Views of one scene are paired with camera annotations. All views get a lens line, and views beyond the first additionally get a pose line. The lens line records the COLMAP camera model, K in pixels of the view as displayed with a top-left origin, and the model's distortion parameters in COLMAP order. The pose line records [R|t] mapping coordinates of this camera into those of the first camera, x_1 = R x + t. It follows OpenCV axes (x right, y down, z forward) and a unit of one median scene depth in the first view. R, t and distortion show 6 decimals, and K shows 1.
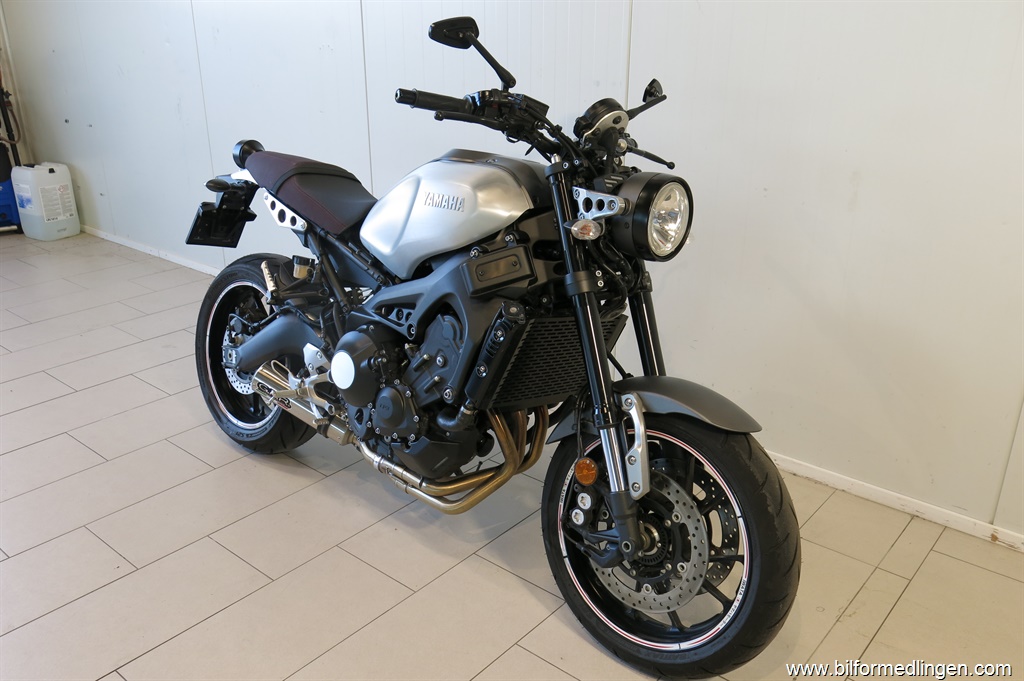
lens RADIAL K [[852.2, 0, 516.5], [0, 852.2, 337.8], [0, 0, 1]] dist [-0.023221, 0.008987]
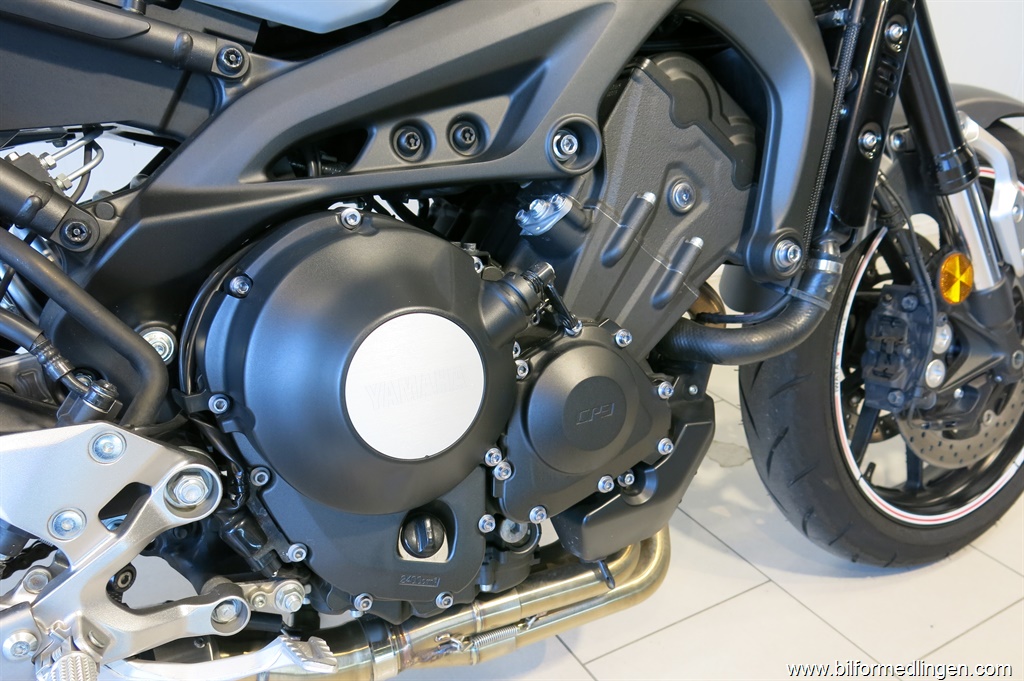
lens RADIAL K [[852.2, 0, 513.7], [0, 852.2, 344.9], [0, 0, 1]] dist [-0.023221, 0.008987]
pose [[0.345189, -0.380719, 0.857845, -0.440886], [0.328124, 0.905302, 0.269747, -0.034192], [-0.879306, 0.188365, 0.437423, 0.938638]]
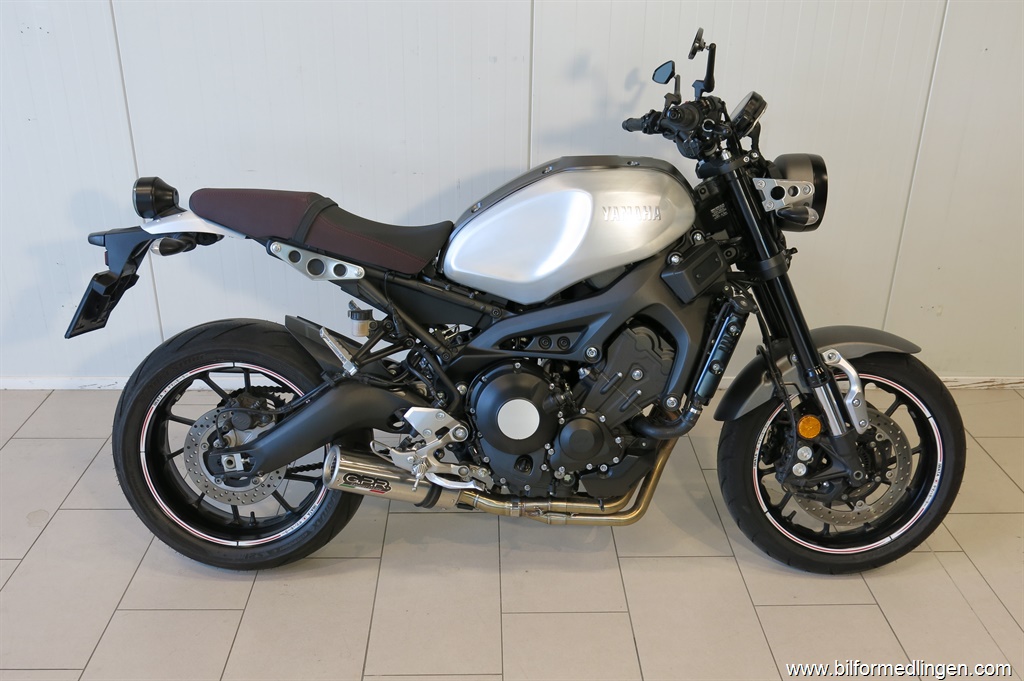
lens RADIAL K [[940.0, 0, 510.5], [0, 940.0, 337.4], [0, 0, 1]] dist [-0.021011, 0.000000]
pose [[0.751739, -0.265107, 0.603828, -0.852133], [0.227159, 0.963698, 0.140302, -0.201313], [-0.619102, 0.031694, 0.784670, 0.249613]]
